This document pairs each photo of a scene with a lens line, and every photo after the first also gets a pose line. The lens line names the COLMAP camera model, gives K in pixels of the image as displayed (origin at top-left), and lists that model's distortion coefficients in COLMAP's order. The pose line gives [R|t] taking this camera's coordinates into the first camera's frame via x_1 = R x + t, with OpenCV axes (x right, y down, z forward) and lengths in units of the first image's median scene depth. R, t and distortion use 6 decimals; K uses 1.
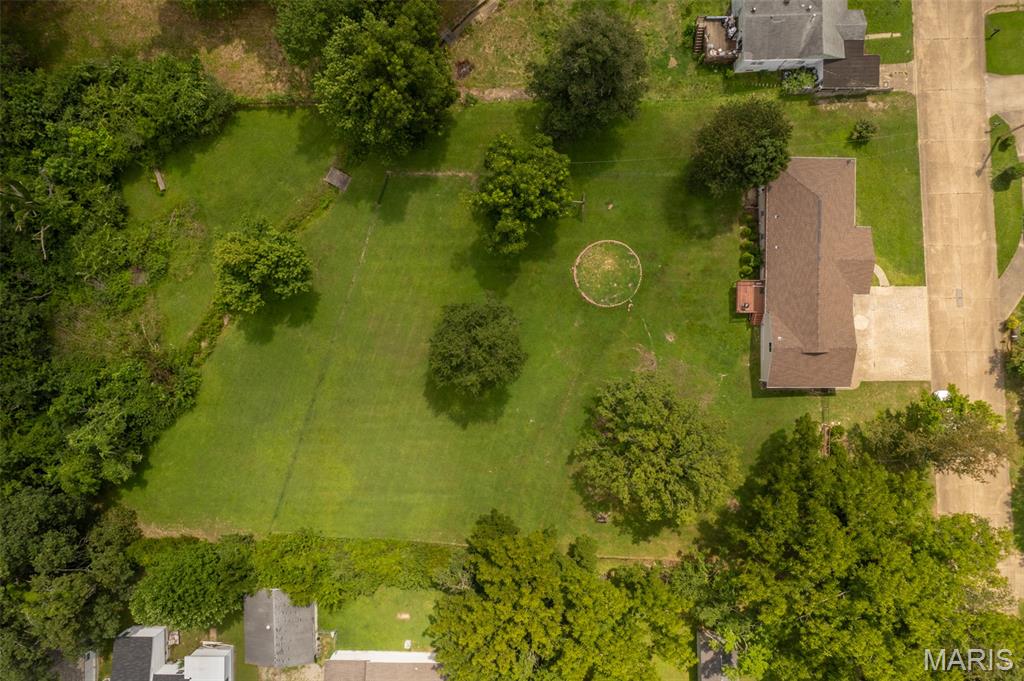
lens RADIAL K [[664.9, 0, 505.8], [0, 664.9, 358.4], [0, 0, 1]] dist [-0.070523, 0.059802]
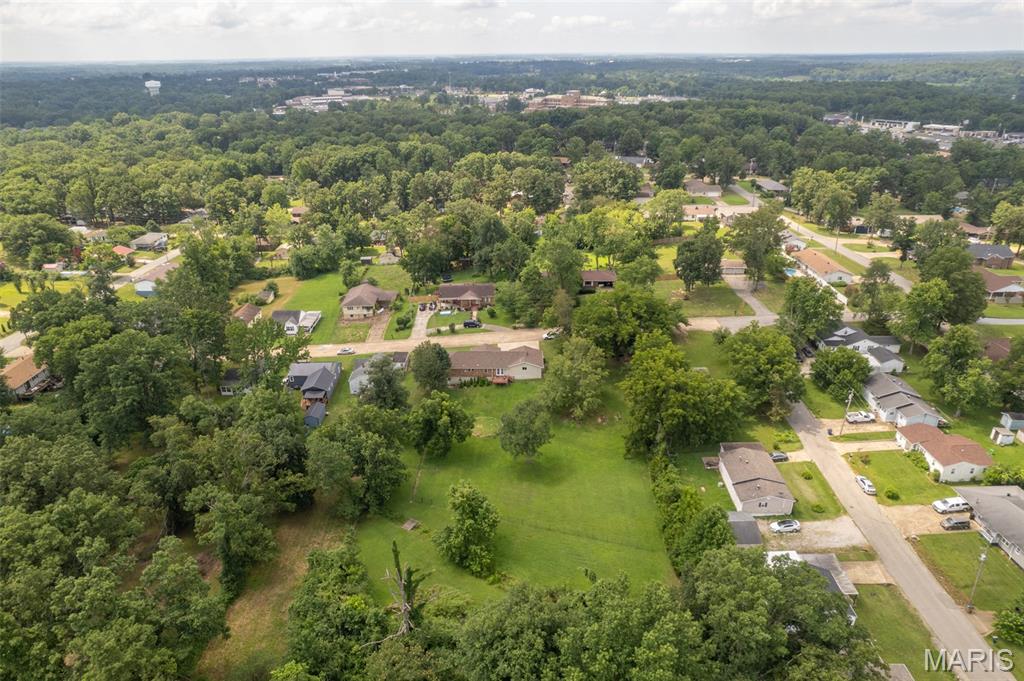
lens RADIAL K [[664.9, 0, 513.0], [0, 664.9, 345.7], [0, 0, 1]] dist [-0.070523, 0.059802]
pose [[0.010107, -0.401201, 0.915934, -1.473935], [0.999342, -0.027852, -0.023227, -0.002621], [0.034829, 0.915566, 0.400656, 0.073873]]
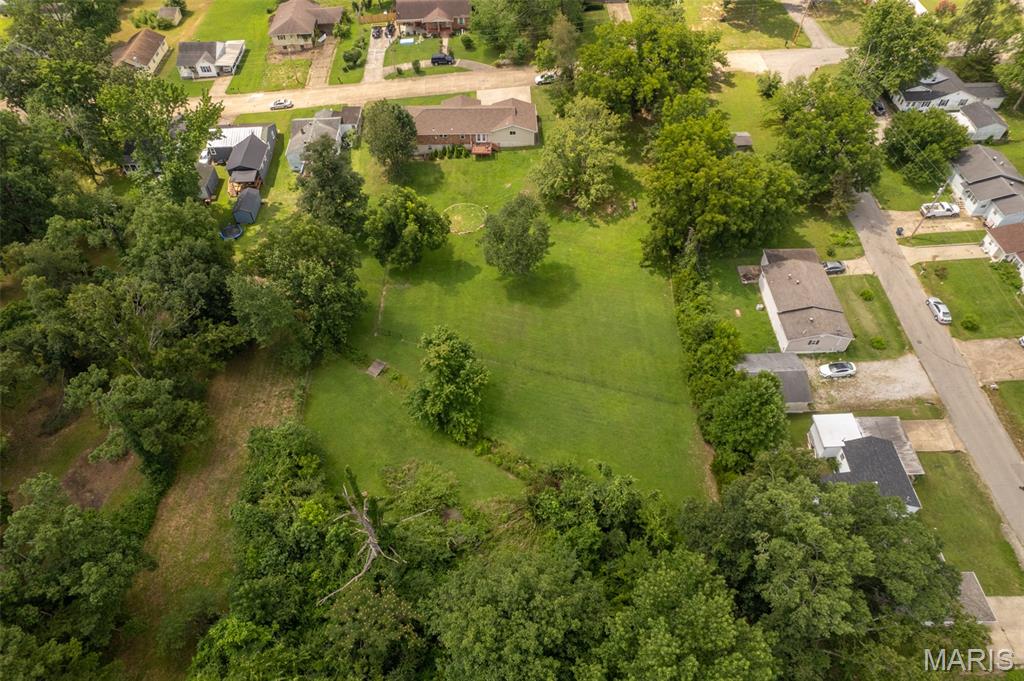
lens RADIAL K [[664.9, 0, 513.4], [0, 664.9, 351.3], [0, 0, 1]] dist [-0.070523, 0.059802]
pose [[-0.019936, -0.763166, 0.645895, -1.032681], [0.999294, -0.035793, -0.011448, -0.015677], [0.031856, 0.645211, 0.763340, 0.097015]]
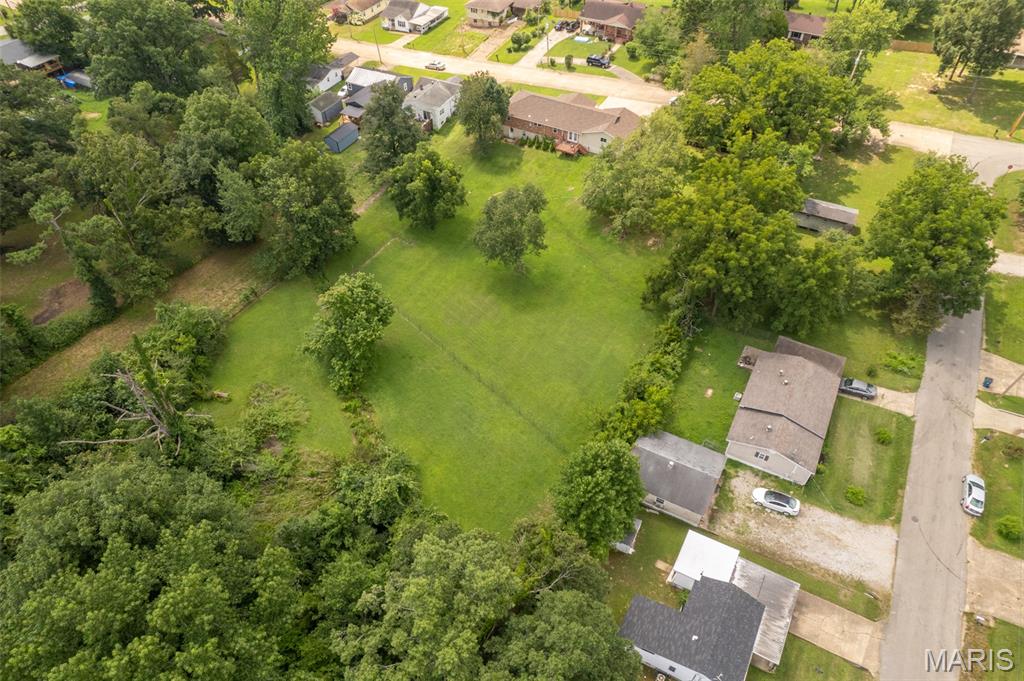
lens RADIAL K [[664.9, 0, 512.2], [0, 664.9, 350.2], [0, 0, 1]] dist [-0.070523, 0.059802]
pose [[0.481089, -0.639861, 0.599275, -0.896751], [0.876197, 0.328462, -0.352691, 0.479804], [0.028834, 0.694759, 0.718664, 0.226327]]
